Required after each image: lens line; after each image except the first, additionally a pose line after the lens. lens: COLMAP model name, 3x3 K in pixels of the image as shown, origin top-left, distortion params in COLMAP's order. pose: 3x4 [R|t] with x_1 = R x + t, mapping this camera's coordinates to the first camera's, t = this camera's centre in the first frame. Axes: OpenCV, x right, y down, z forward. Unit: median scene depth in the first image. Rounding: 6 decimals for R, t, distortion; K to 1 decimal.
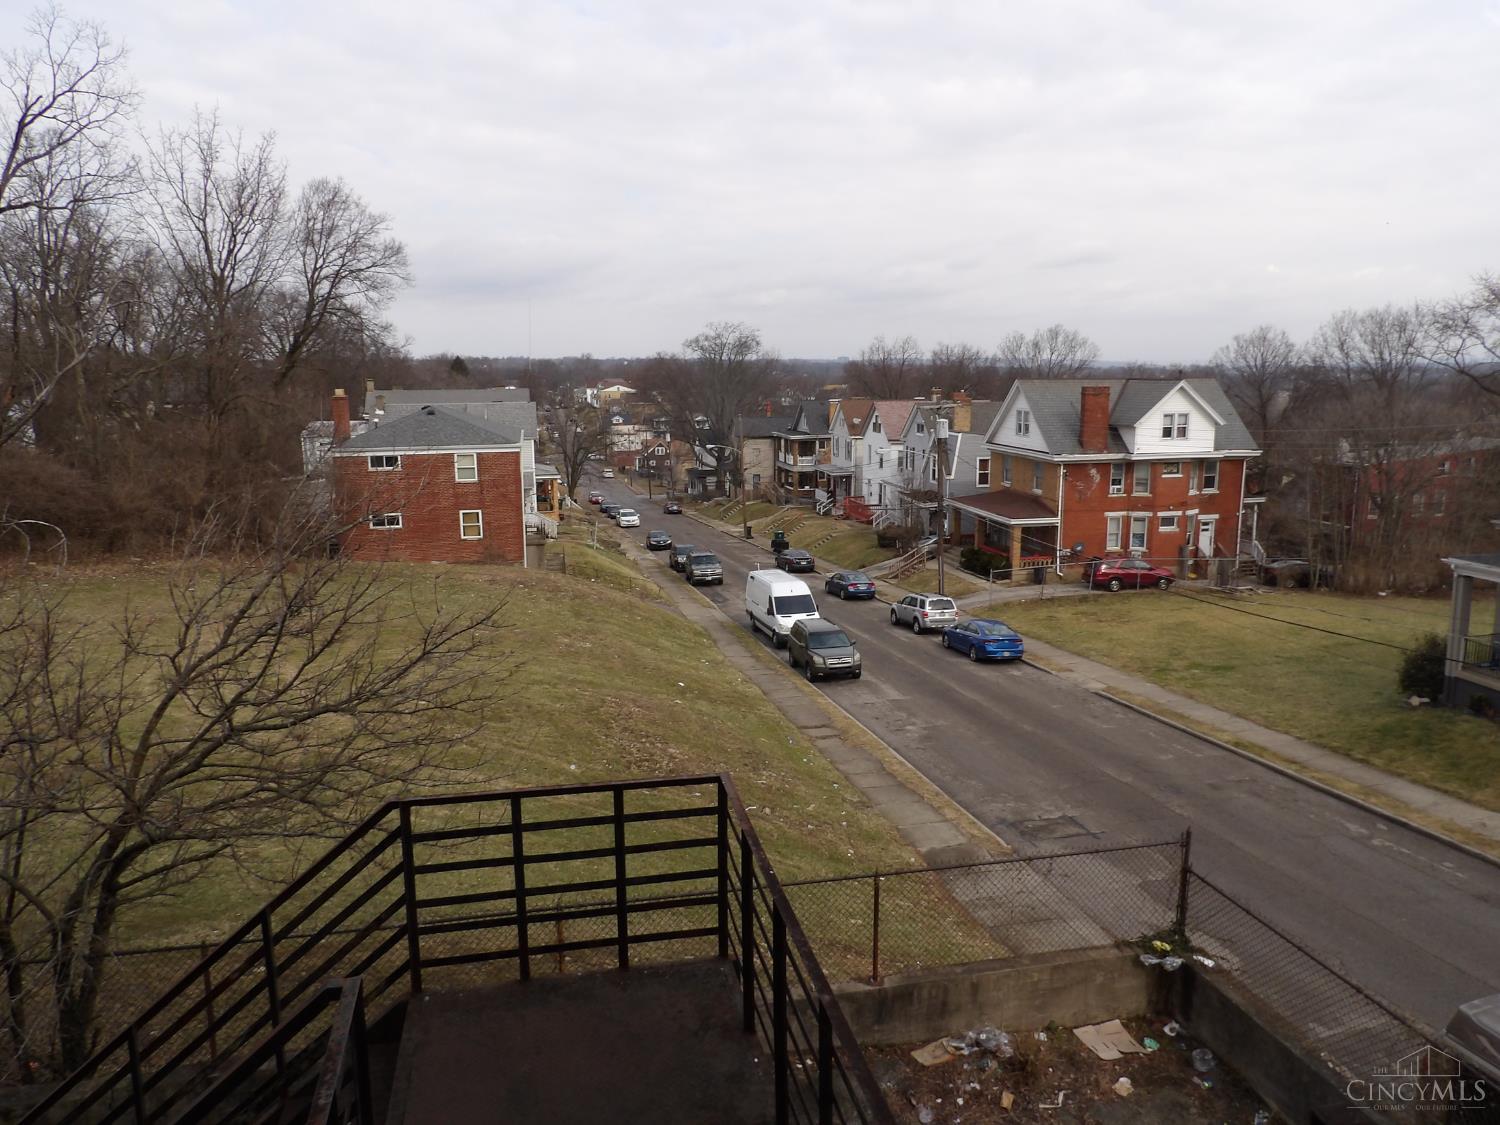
lens RADIAL K [[1072.4, 0, 753.7], [0, 1072.4, 561.4], [0, 0, 1]] dist [0.007277, 0.003283]
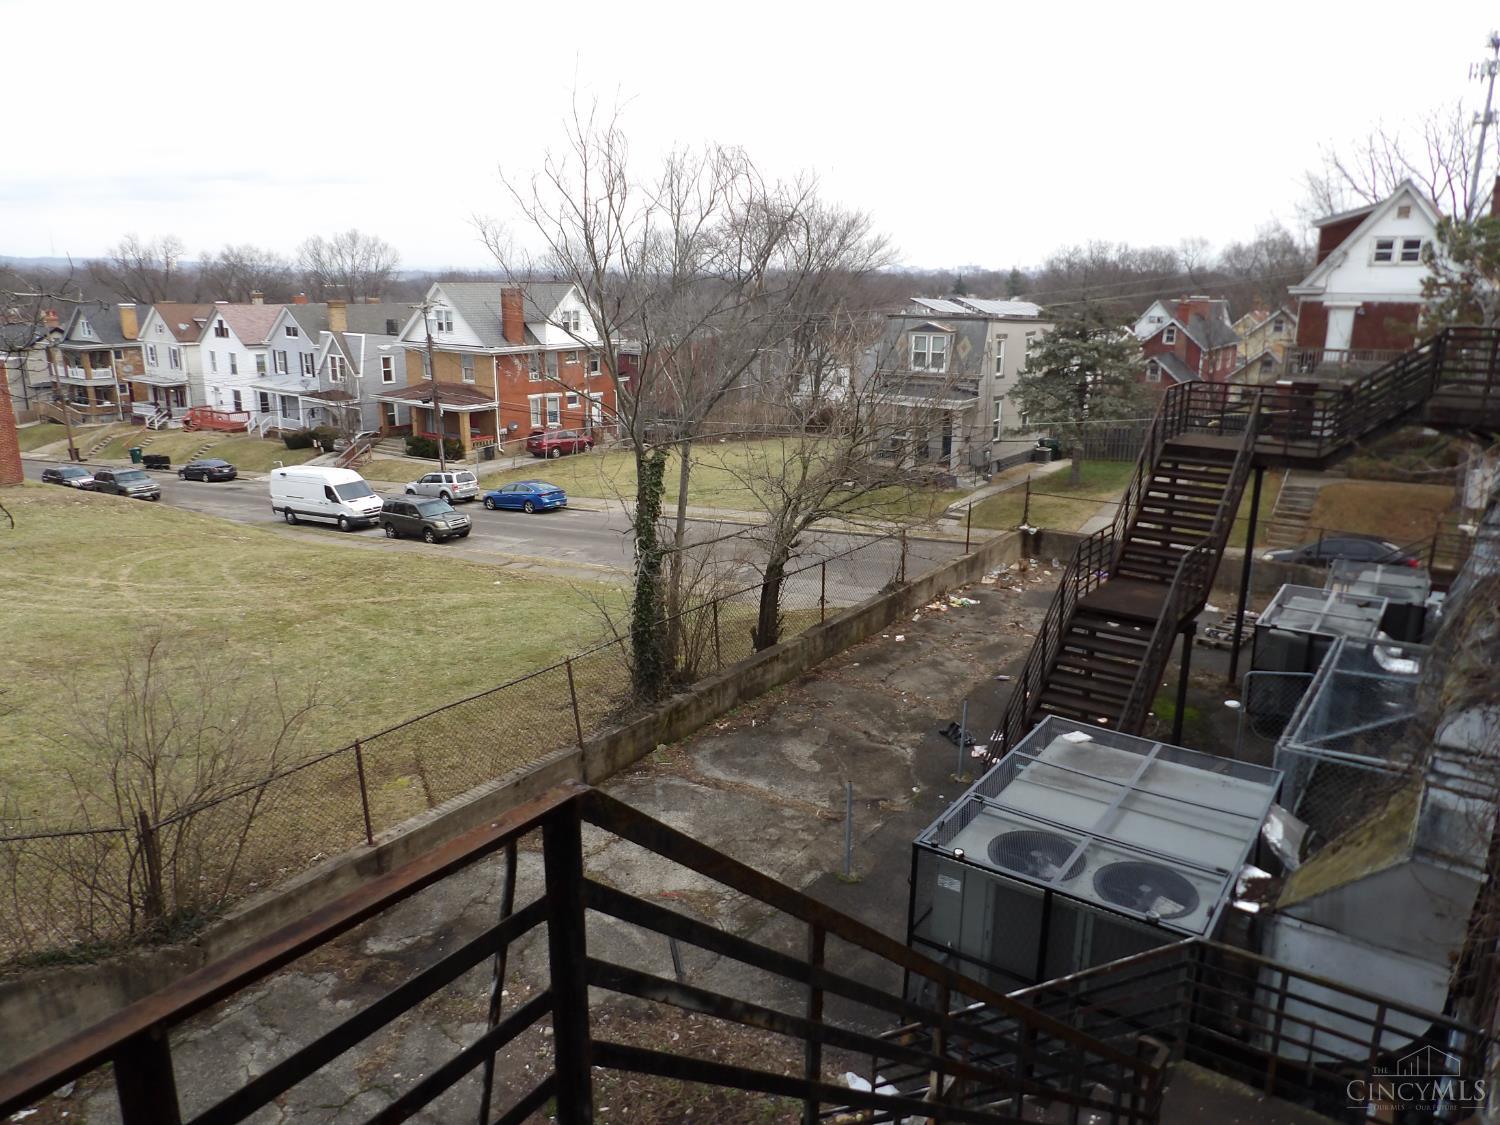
lens RADIAL K [[1072.4, 0, 745.5], [0, 1072.4, 563.1], [0, 0, 1]] dist [0.007277, 0.003283]
pose [[0.740091, -0.164479, 0.652083, -0.306082], [0.108752, 0.986139, 0.125310, 0.015409], [-0.663656, -0.021826, 0.747720, -0.063301]]
